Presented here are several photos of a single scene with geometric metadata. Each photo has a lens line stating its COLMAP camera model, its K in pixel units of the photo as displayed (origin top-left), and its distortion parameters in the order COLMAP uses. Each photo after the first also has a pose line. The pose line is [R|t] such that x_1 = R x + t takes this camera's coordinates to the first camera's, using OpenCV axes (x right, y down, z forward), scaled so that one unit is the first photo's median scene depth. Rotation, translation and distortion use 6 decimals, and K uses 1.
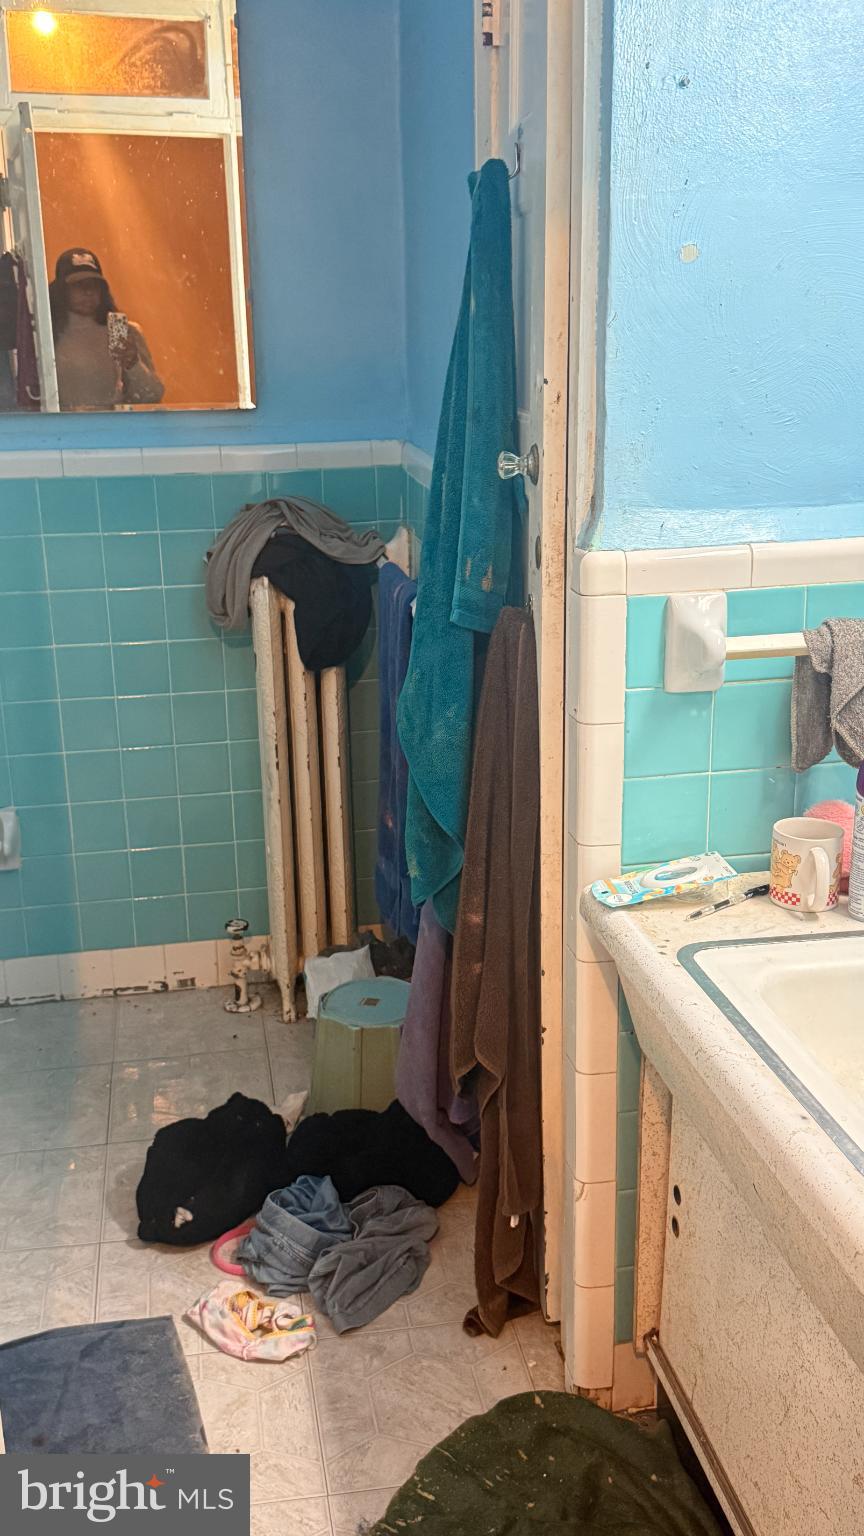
lens RADIAL K [[1498.7, 0, 432.0], [0, 1498.7, 768.0], [0, 0, 1]] dist [0.207682, -0.593256]
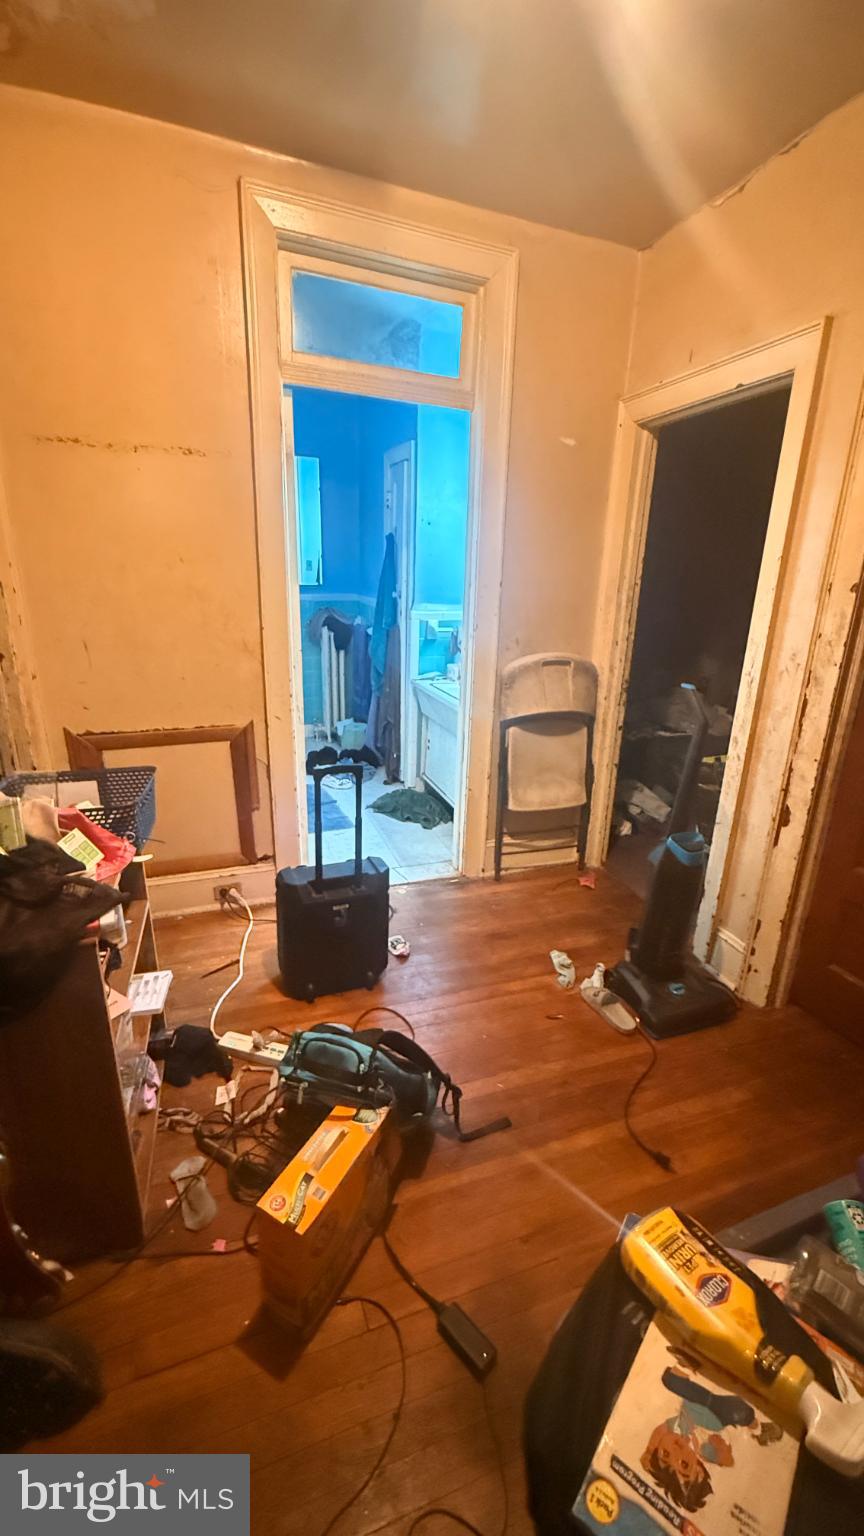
lens RADIAL K [[609.3, 0, 432.0], [0, 609.3, 768.0], [0, 0, 1]] dist [0.000242, -0.000027]
pose [[0.984912, -0.013777, 0.172506, -0.155501], [0.007571, 0.999302, 0.036582, 0.254065], [-0.172890, -0.034724, 0.984329, -0.862623]]
